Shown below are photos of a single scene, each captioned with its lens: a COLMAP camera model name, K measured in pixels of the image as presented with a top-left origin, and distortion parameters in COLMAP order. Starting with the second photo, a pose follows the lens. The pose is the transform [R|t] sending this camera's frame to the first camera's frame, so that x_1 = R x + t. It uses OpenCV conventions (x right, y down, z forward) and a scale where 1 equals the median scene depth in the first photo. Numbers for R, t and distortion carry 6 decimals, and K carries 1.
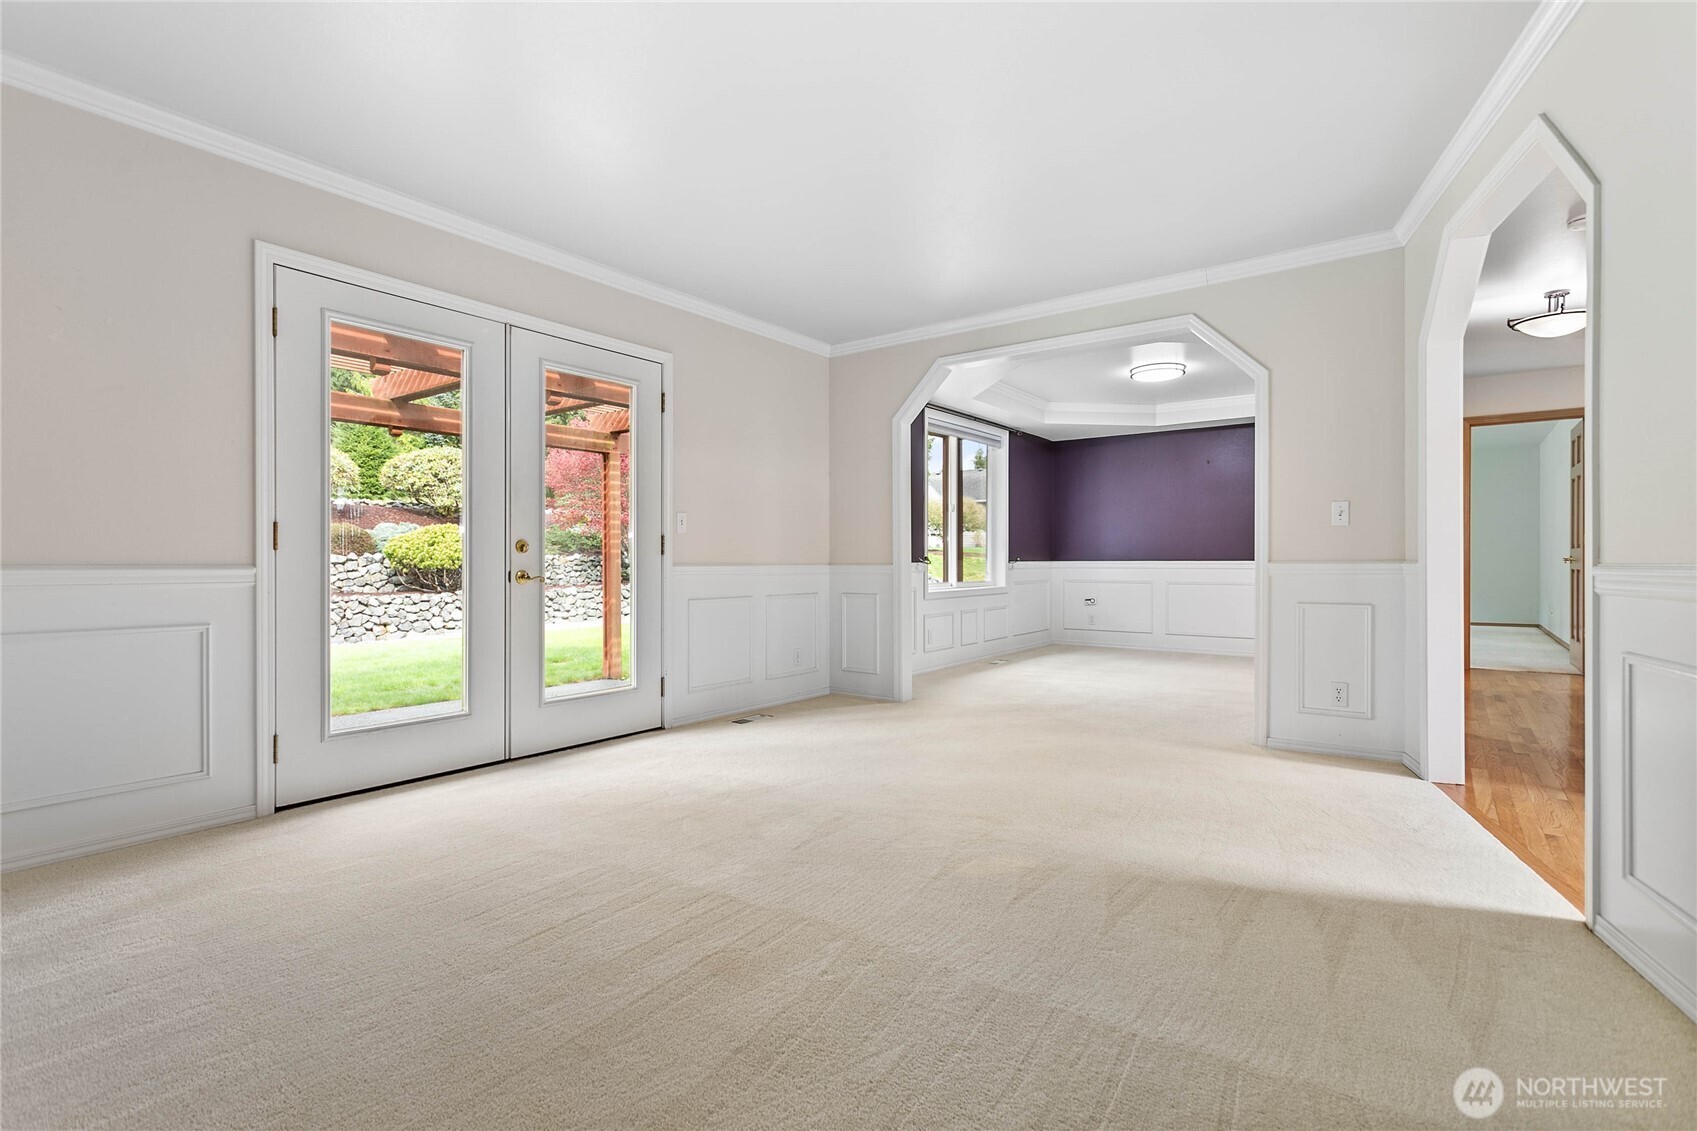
lens RADIAL K [[804.8, 0, 844.0], [0, 804.8, 557.7], [0, 0, 1]] dist [0.001940, 0.000822]
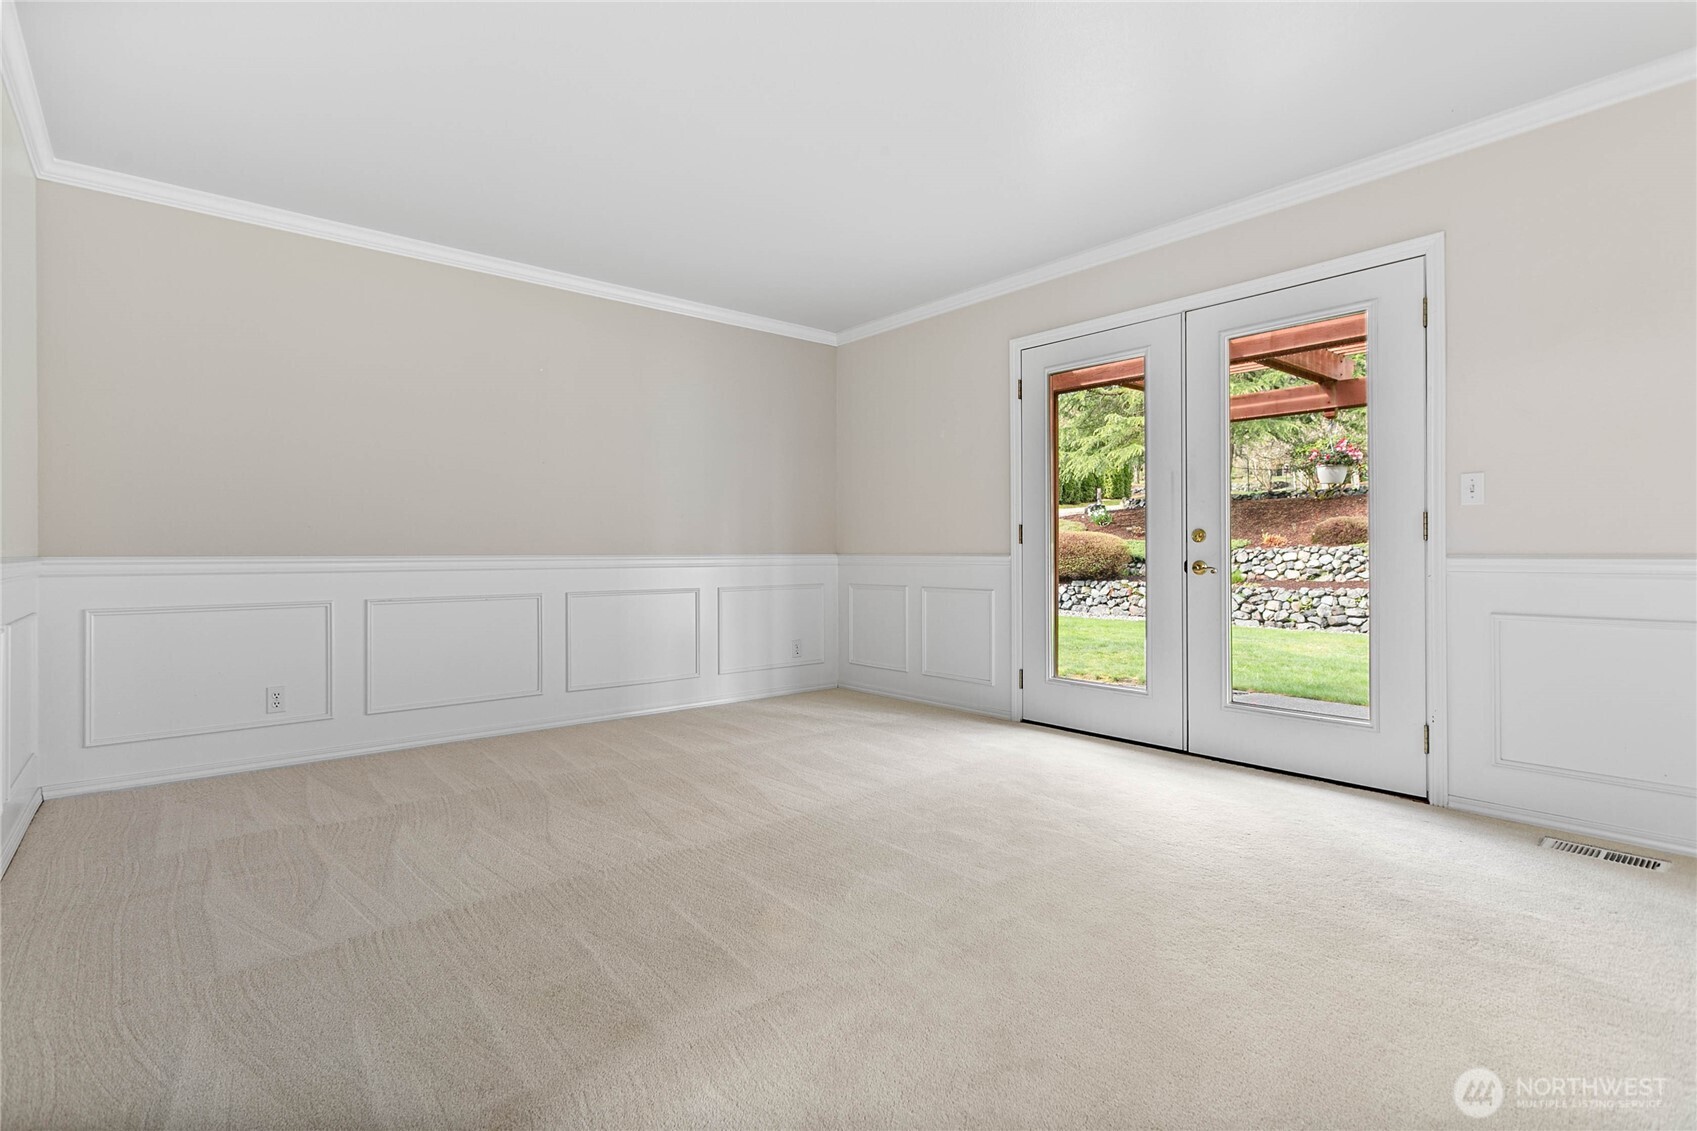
lens RADIAL K [[804.8, 0, 844.0], [0, 804.8, 557.7], [0, 0, 1]] dist [0.001940, 0.000822]
pose [[-0.231265, 0.005498, -0.972875, 0.640602], [0.004522, 0.999979, 0.004576, 0.005765], [0.972880, -0.003341, -0.231285, 0.819408]]
